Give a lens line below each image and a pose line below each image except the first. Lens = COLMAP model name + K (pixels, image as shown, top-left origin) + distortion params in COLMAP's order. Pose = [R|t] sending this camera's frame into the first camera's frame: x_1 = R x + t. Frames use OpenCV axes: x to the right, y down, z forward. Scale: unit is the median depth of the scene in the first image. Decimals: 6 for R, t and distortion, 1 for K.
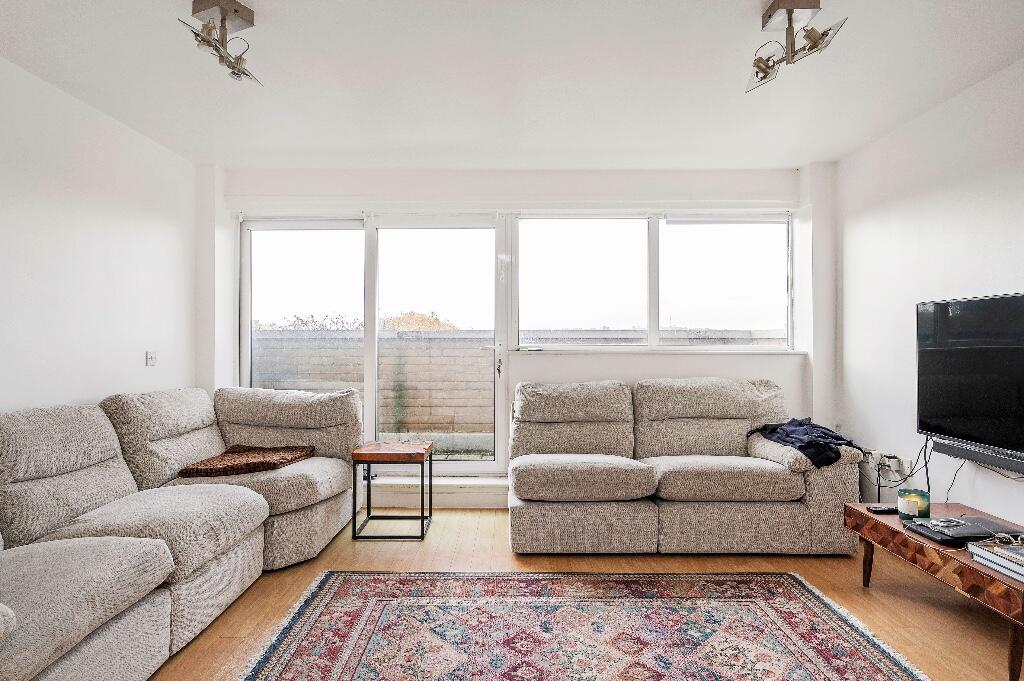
lens RADIAL K [[598.5, 0, 505.7], [0, 598.5, 337.4], [0, 0, 1]] dist [-0.000012, 0.000725]
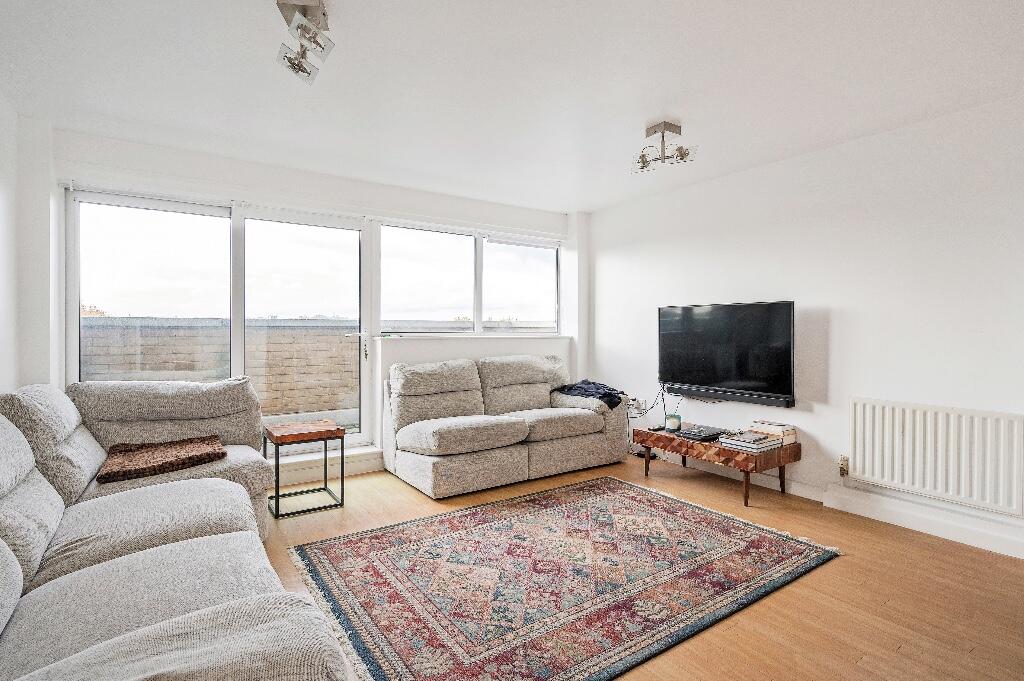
lens RADIAL K [[504.2, 0, 506.6], [0, 504.2, 333.7], [0, 0, 1]] dist [0.000089, 0.000121]
pose [[0.826574, -0.004238, 0.562812, -0.439975], [-0.004366, 0.999893, 0.013941, 0.000118], [-0.562811, -0.013981, 0.826467, 0.050740]]
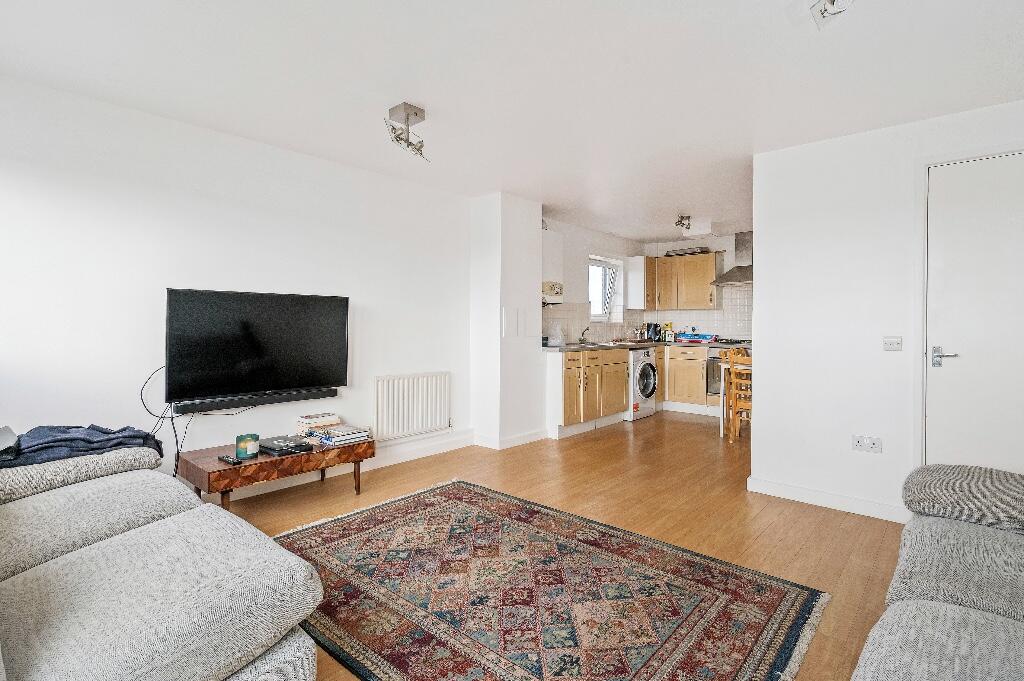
lens RADIAL K [[504.2, 0, 506.6], [0, 504.2, 333.7], [0, 0, 1]] dist [0.000089, 0.000121]
pose [[-0.751304, -0.022772, 0.659564, -0.388605], [-0.014104, 0.999730, 0.018451, 0.000699], [-0.659806, 0.004560, -0.751422, 1.182545]]
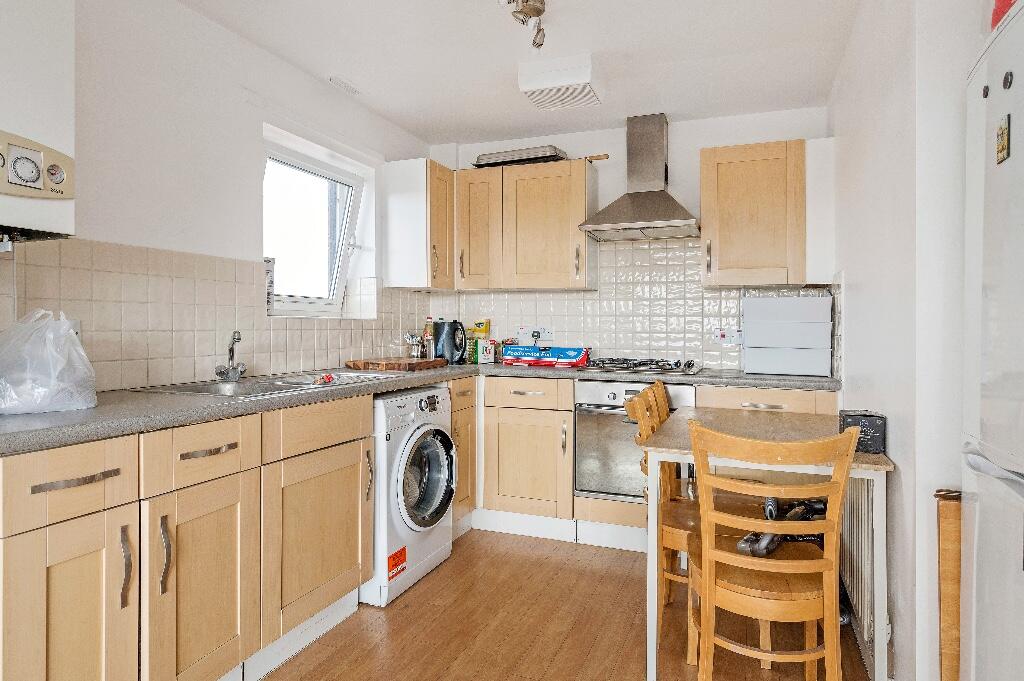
lens RADIAL K [[623.6, 0, 508.4], [0, 623.6, 315.3], [0, 0, 1]] dist [0.004075, 0.000324]
pose [[-0.936359, -0.001858, 0.351039, 0.053529], [-0.011703, 0.999595, -0.025925, 0.003647], [-0.350849, -0.028383, -0.936002, 0.192798]]
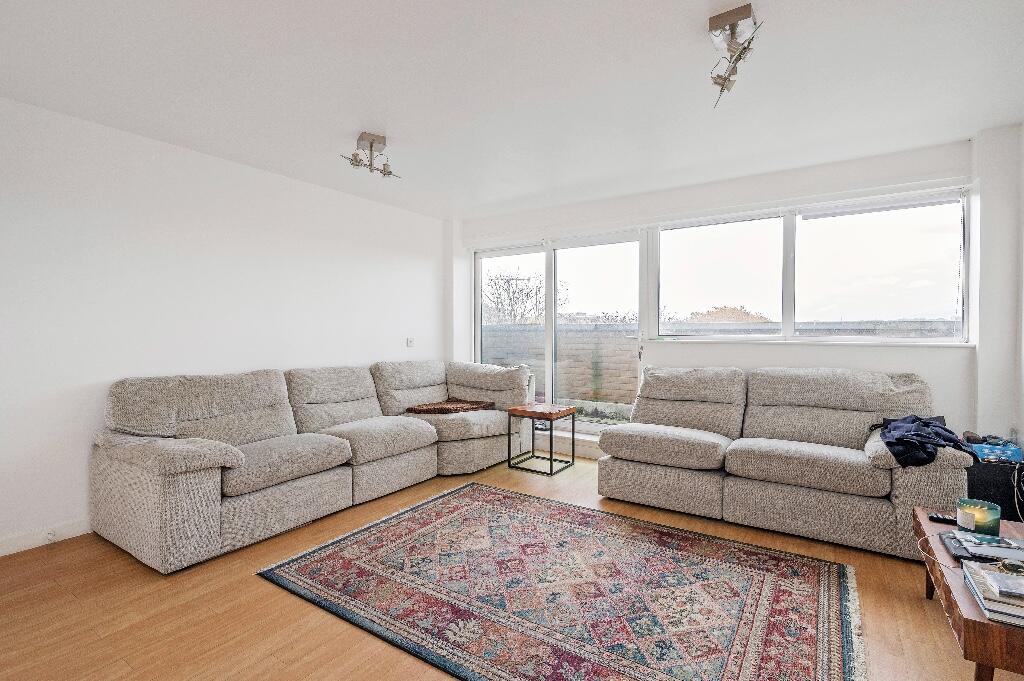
lens RADIAL K [[476.1, 0, 508.1], [0, 476.1, 337.2], [0, 0, 1]] dist [0.001087, 0.000232]
pose [[0.838069, 0.007459, -0.545513, 0.398348], [0.001761, 0.999864, 0.016376, 0.000354], [0.545561, -0.014685, 0.837943, 0.032454]]
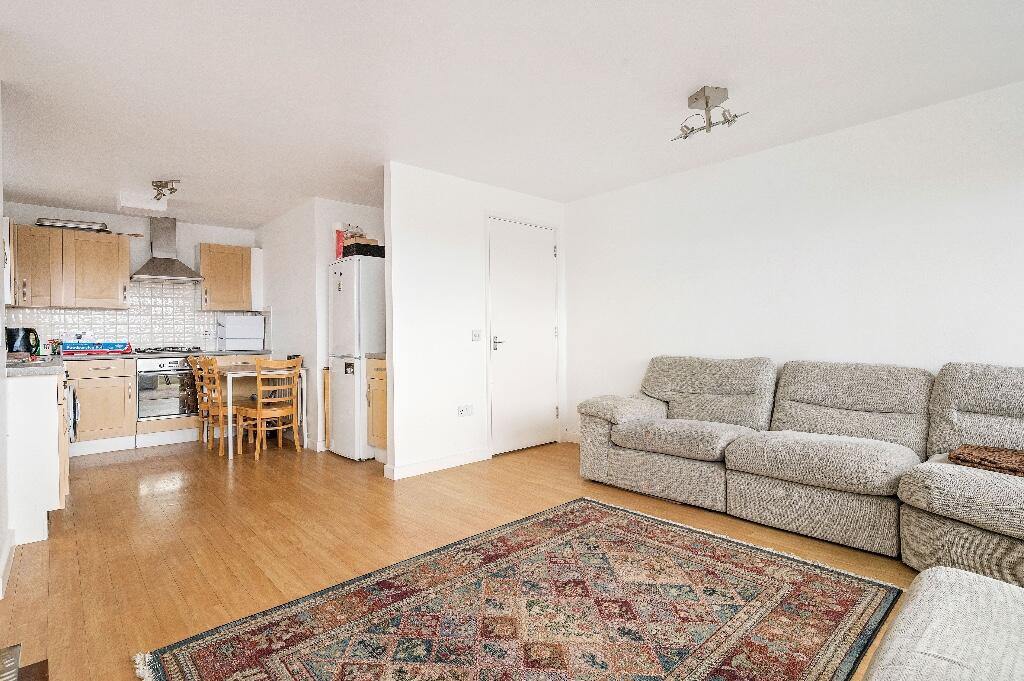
lens RADIAL K [[508.2, 0, 506.1], [0, 508.2, 340.8], [0, 0, 1]] dist [-0.003813, -0.000768]
pose [[-0.734130, 0.015235, -0.678838, 0.505408], [0.016411, 0.999854, 0.004691, 0.036620], [0.678811, -0.007697, -0.734273, 1.033737]]
